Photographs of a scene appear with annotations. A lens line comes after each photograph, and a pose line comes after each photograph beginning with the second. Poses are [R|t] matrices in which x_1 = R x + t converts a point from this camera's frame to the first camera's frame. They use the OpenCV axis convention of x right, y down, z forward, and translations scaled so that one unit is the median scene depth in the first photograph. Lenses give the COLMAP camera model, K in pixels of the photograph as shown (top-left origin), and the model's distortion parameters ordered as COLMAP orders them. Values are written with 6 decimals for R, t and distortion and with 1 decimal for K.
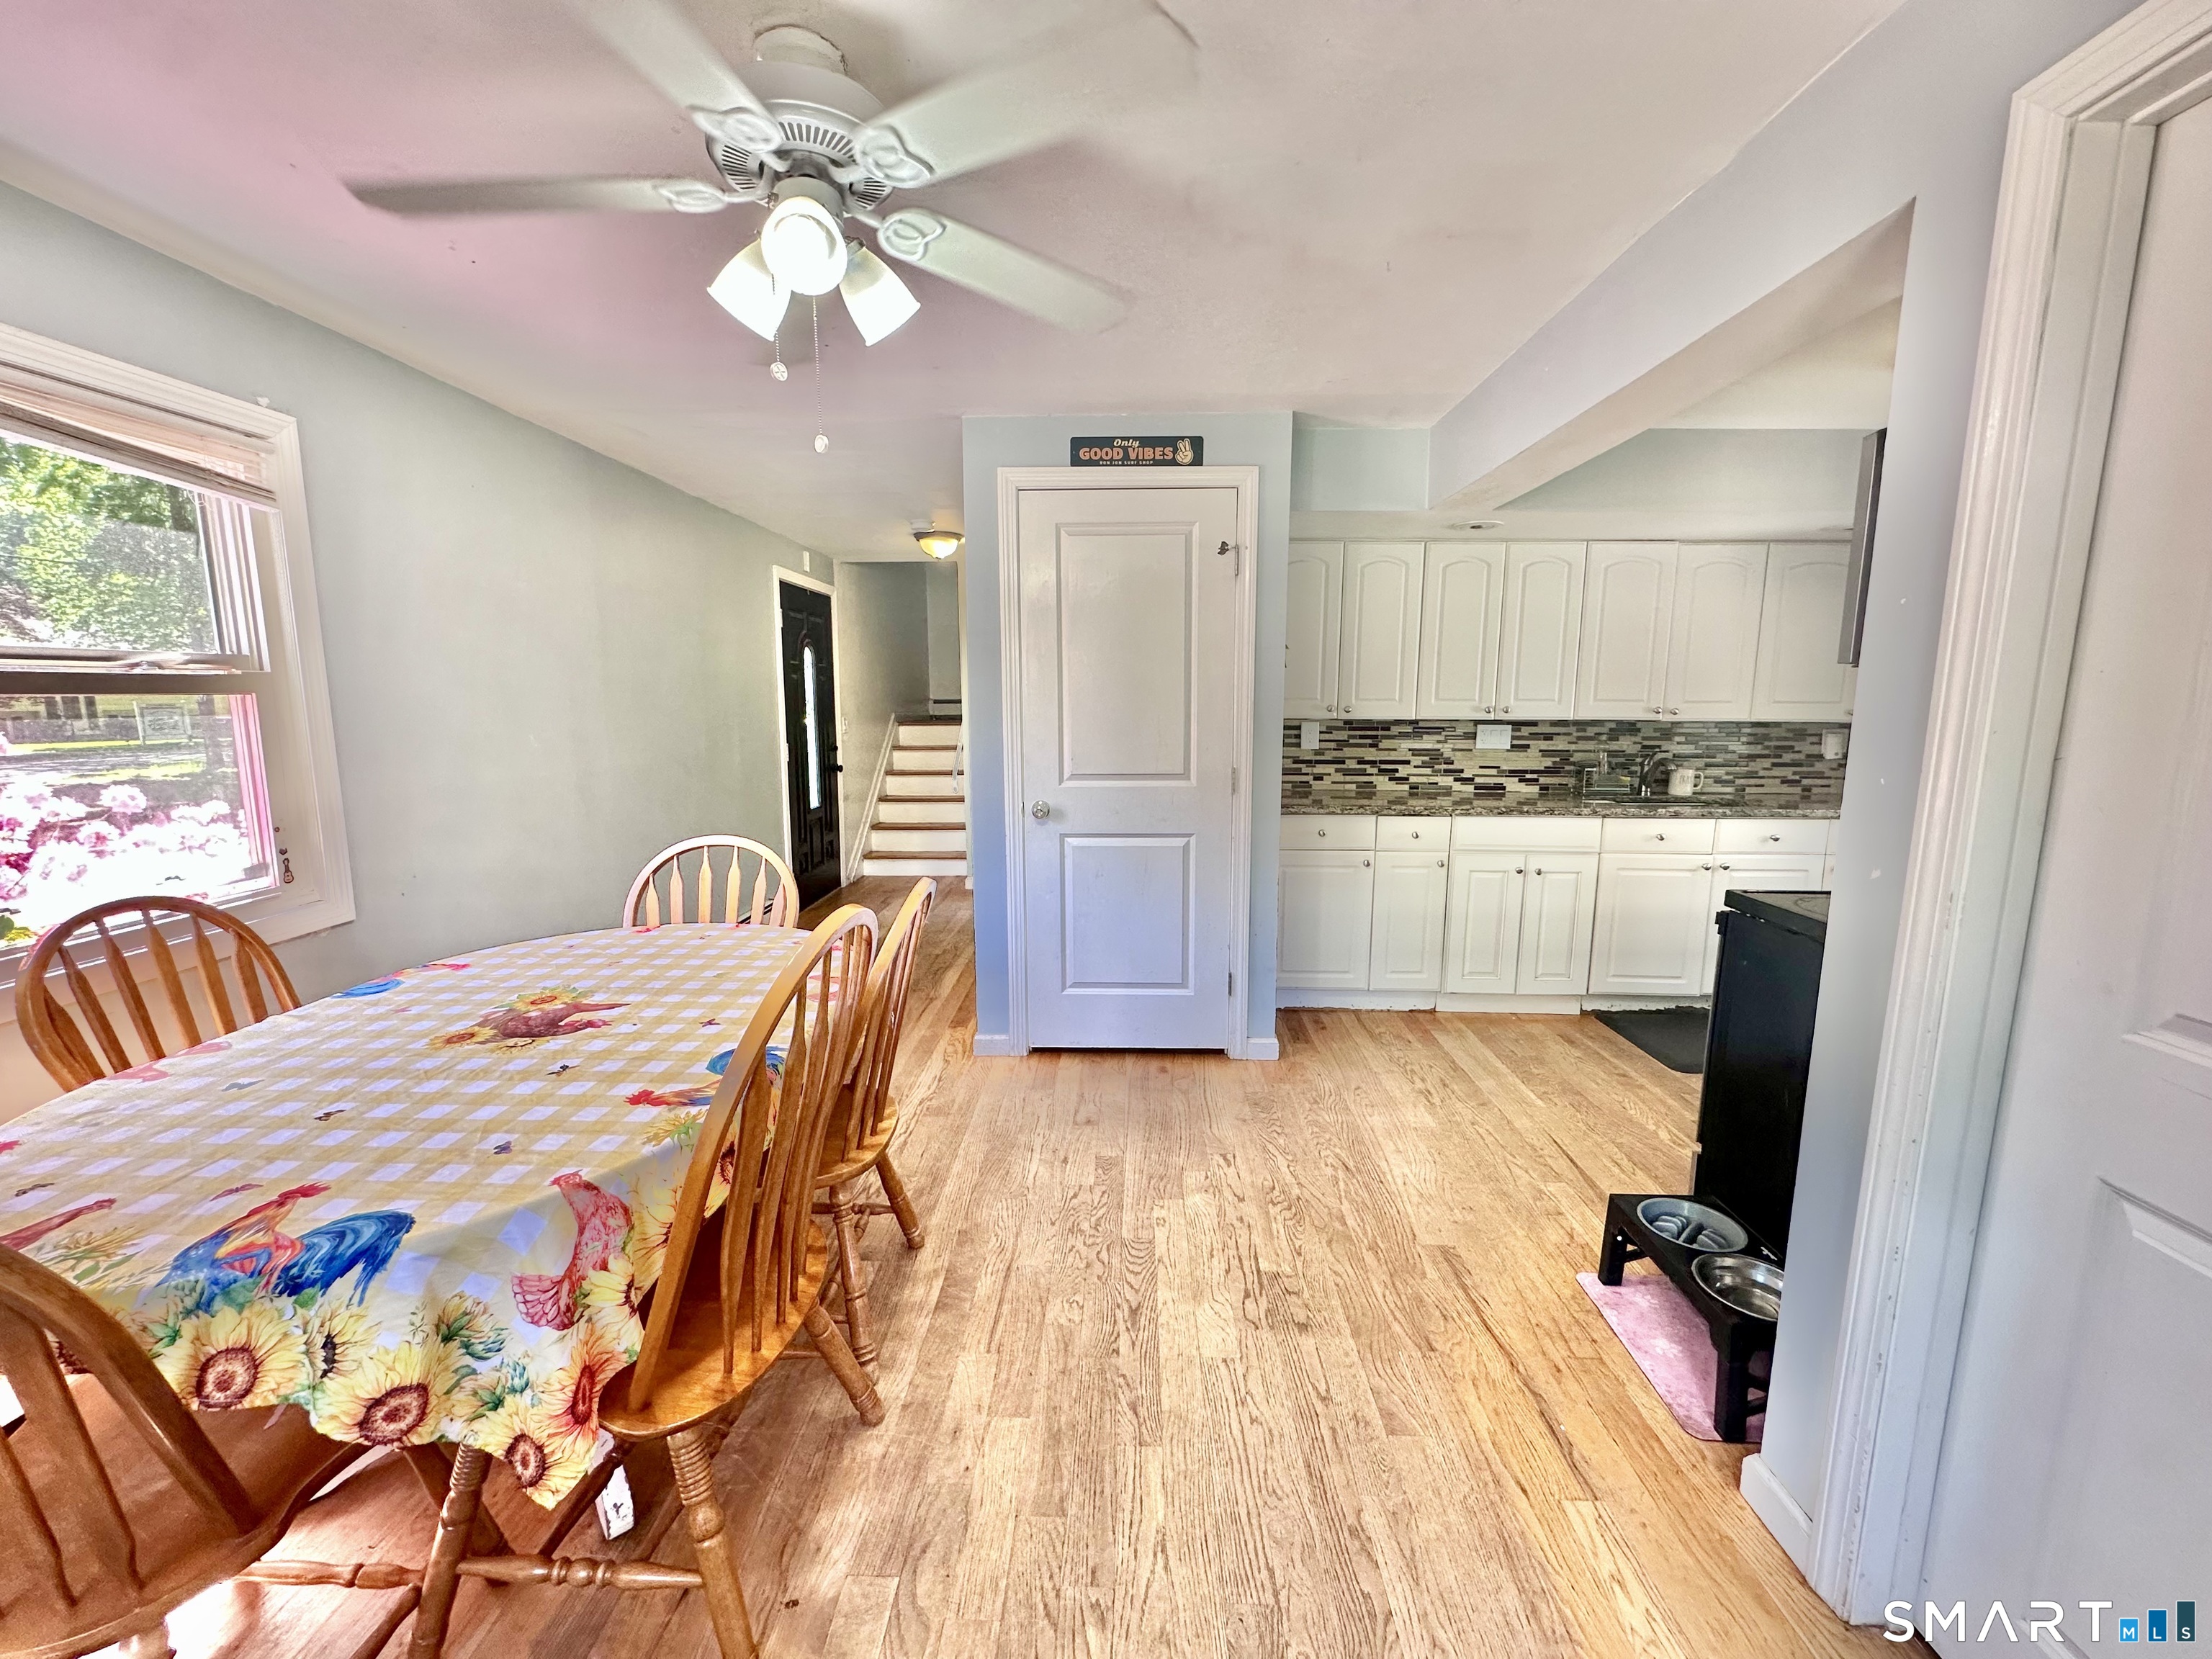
lens RADIAL K [[887.0, 0, 1109.9], [0, 887.0, 826.2], [0, 0, 1]] dist [-0.005161, 0.001396]
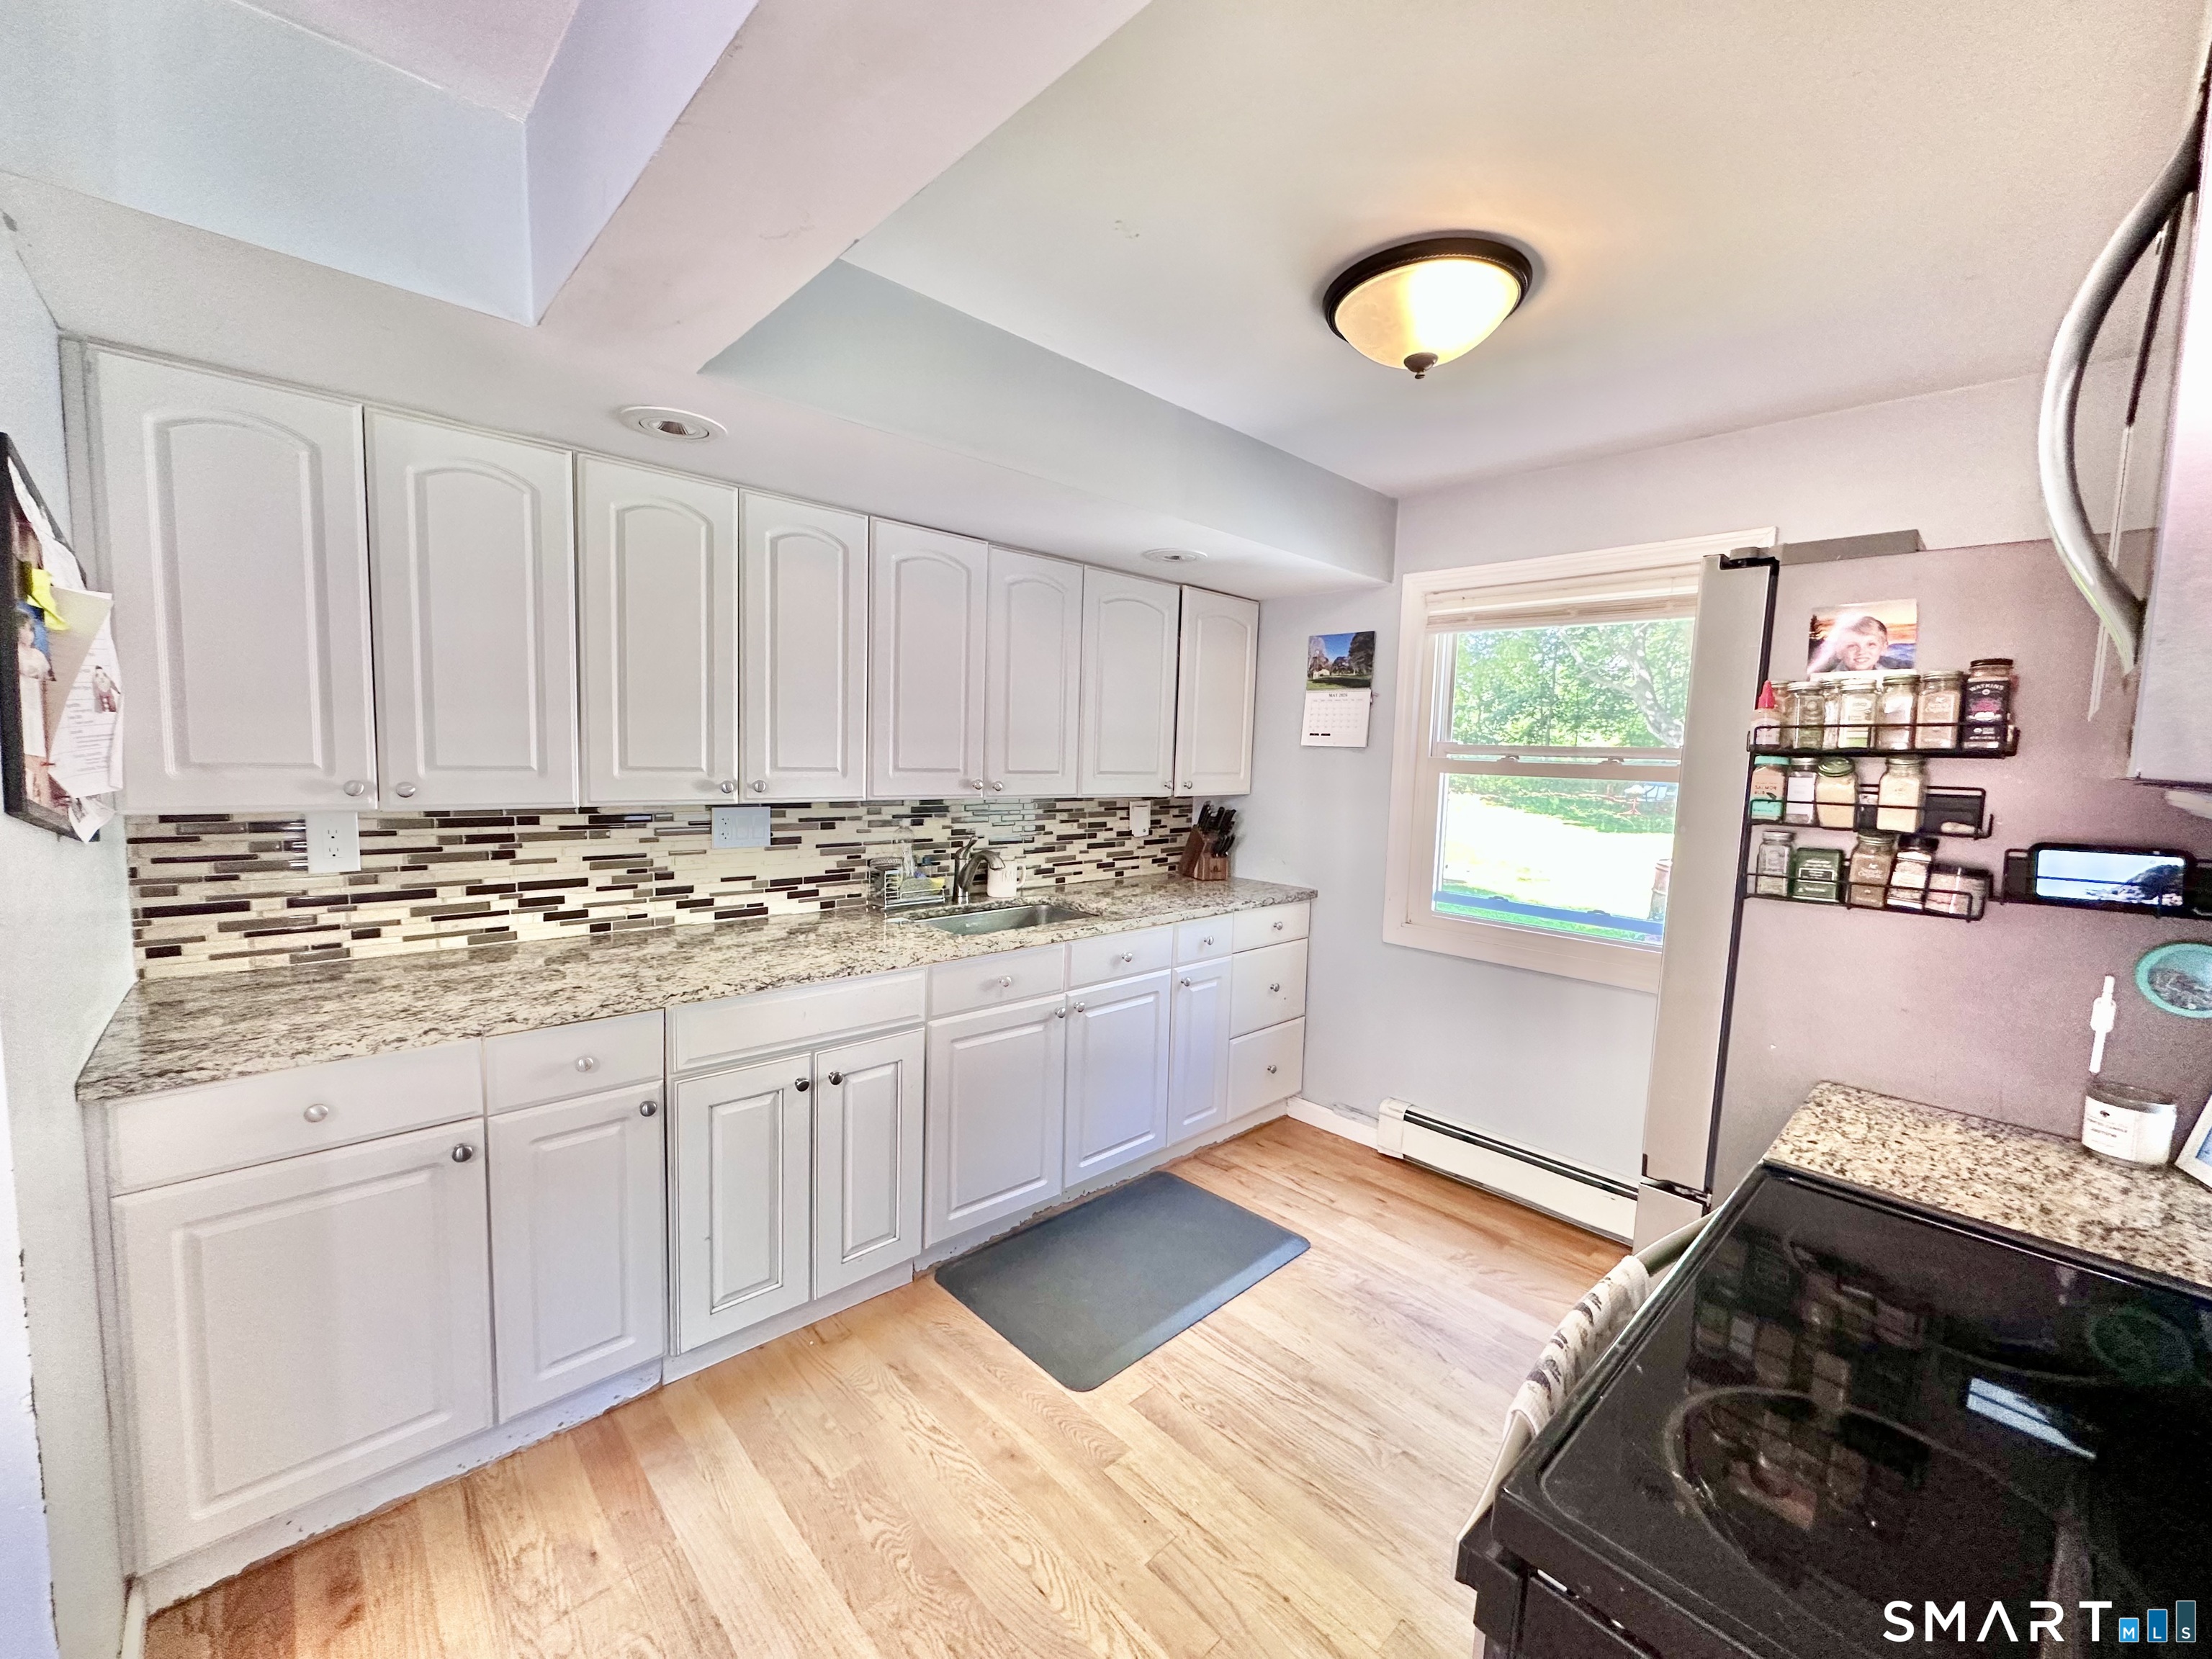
lens RADIAL K [[887.0, 0, 1106.6], [0, 887.0, 824.6], [0, 0, 1]] dist [-0.005161, 0.001396]
pose [[0.707776, -0.043137, 0.705118, 0.233808], [0.075537, 0.997033, -0.014827, -0.093725], [-0.702386, 0.063757, 0.708935, 0.508467]]
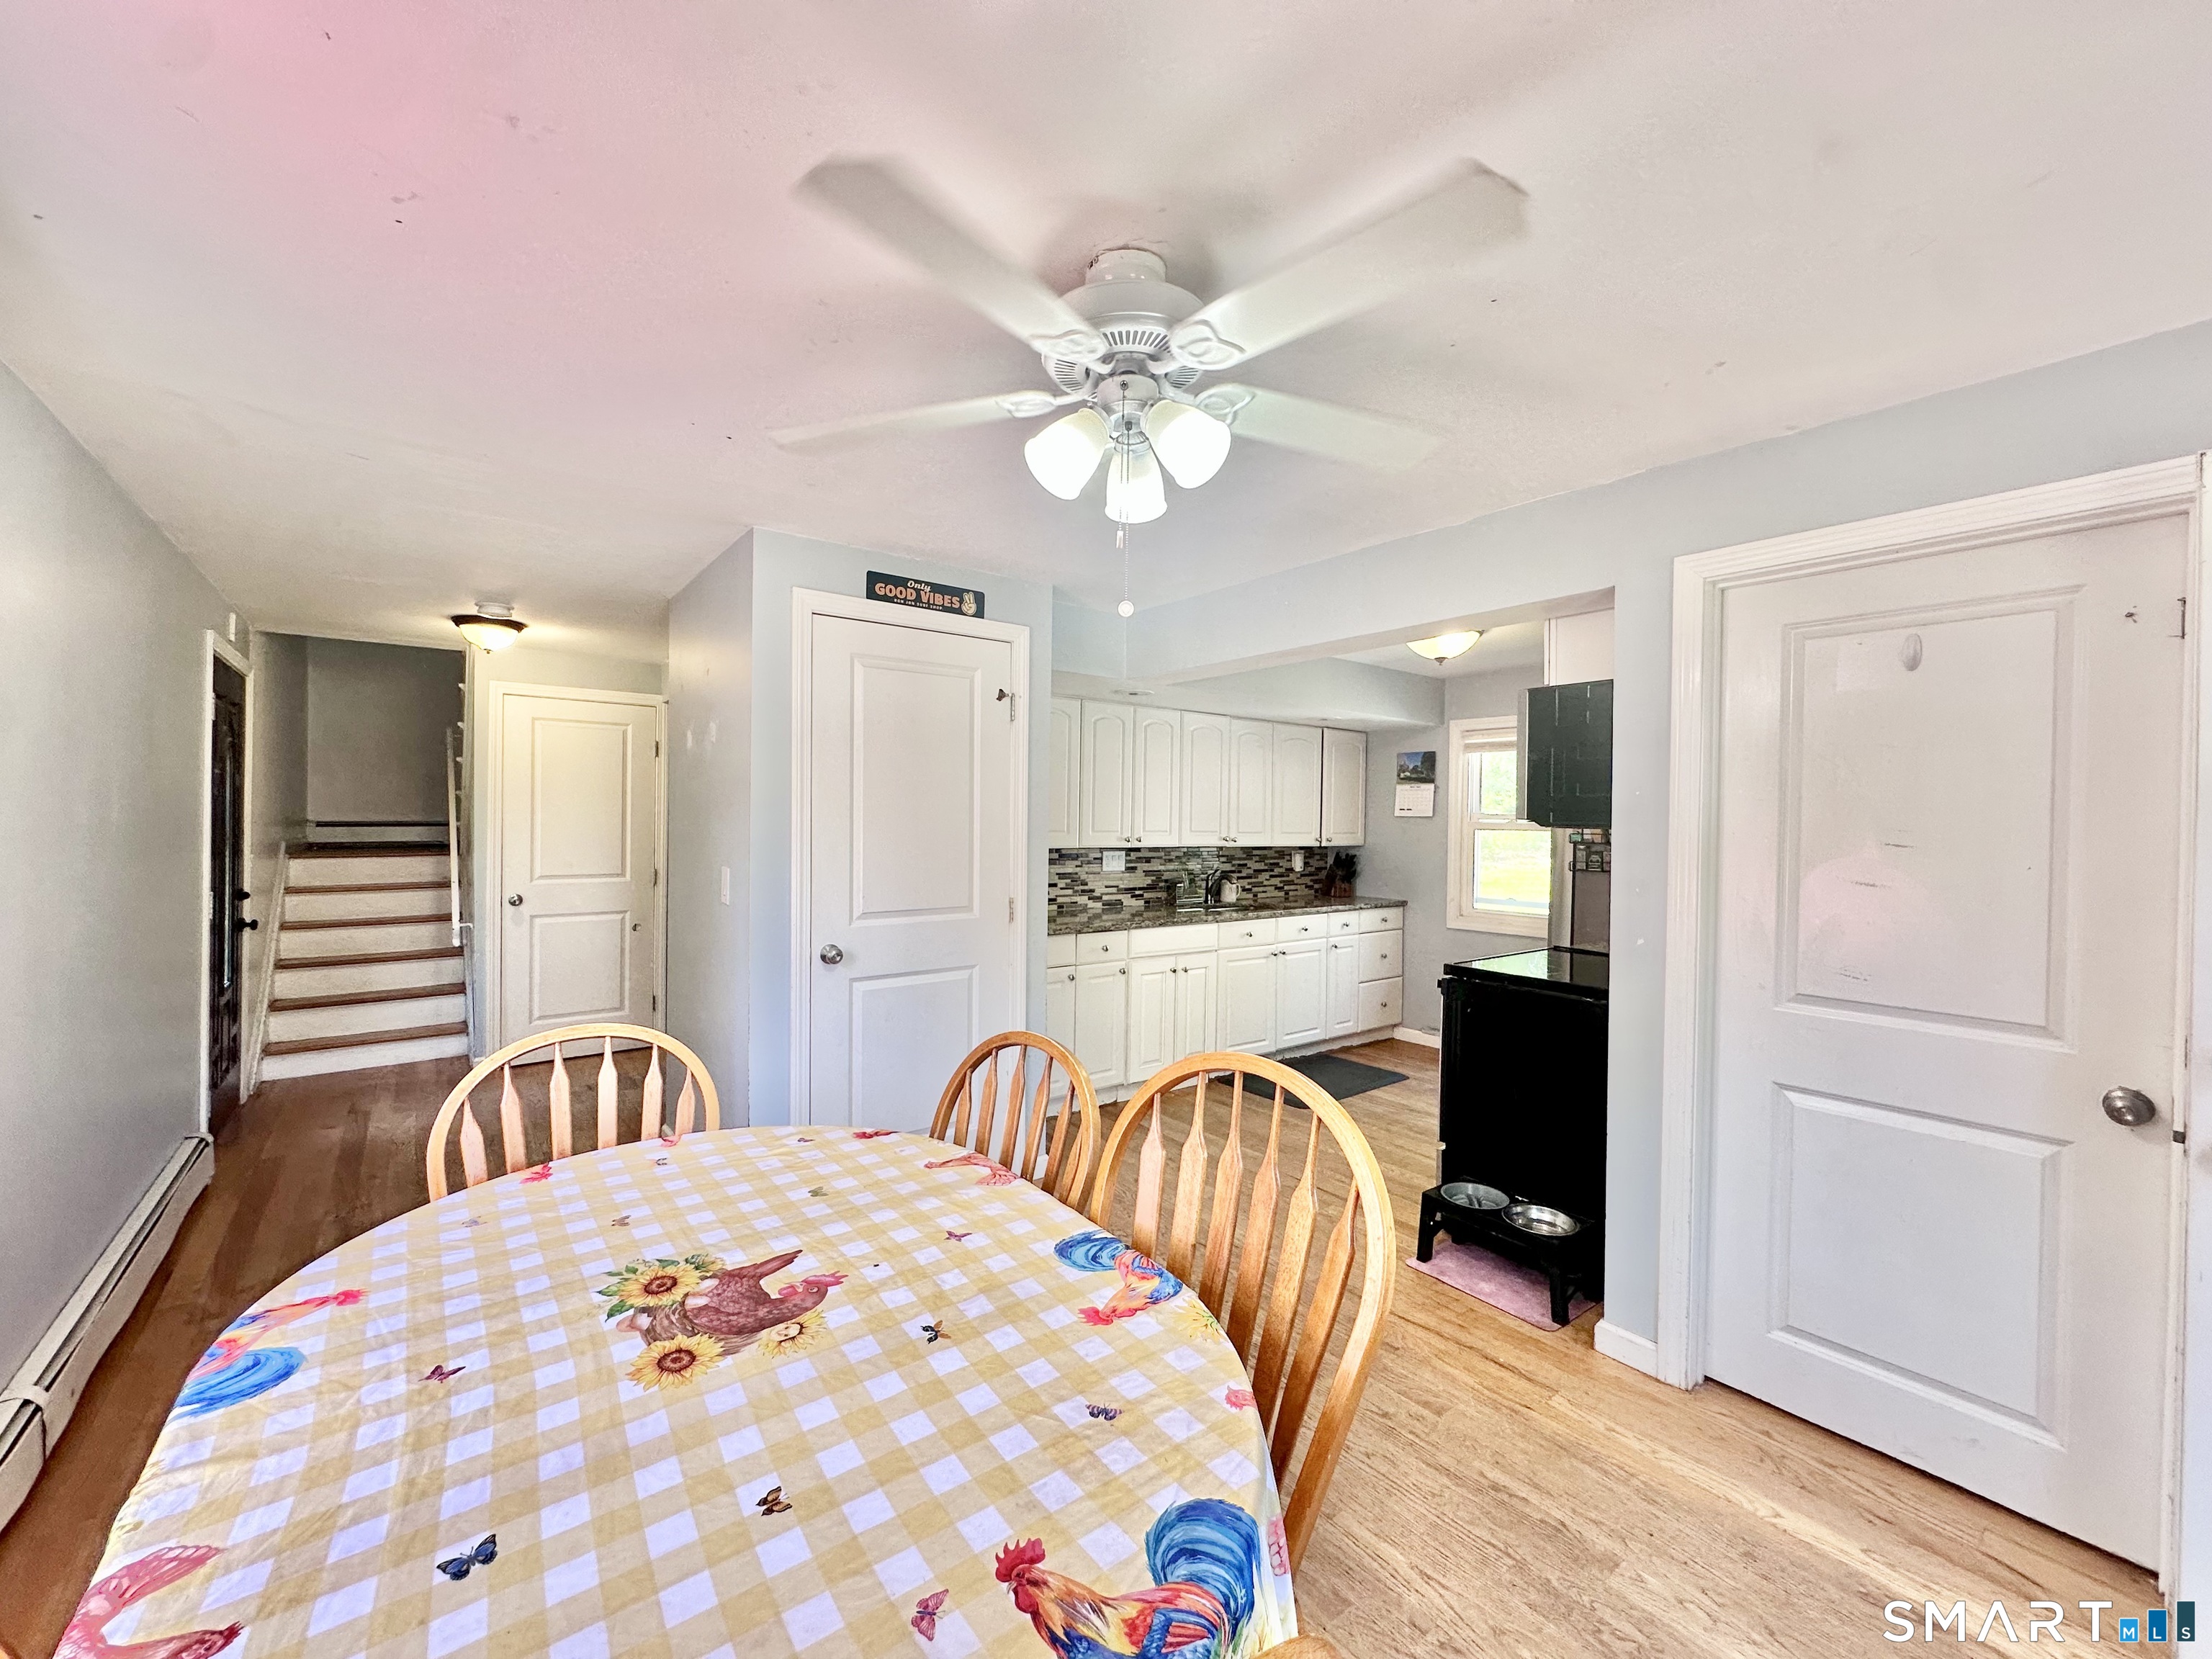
lens RADIAL K [[887.0, 0, 1105.0], [0, 887.0, 827.5], [0, 0, 1]] dist [-0.005161, 0.001396]
pose [[0.771292, 0.002056, 0.636478, -0.420772], [0.081361, 0.991472, -0.101797, -0.030672], [-0.631259, 0.130300, 0.764548, 0.106013]]
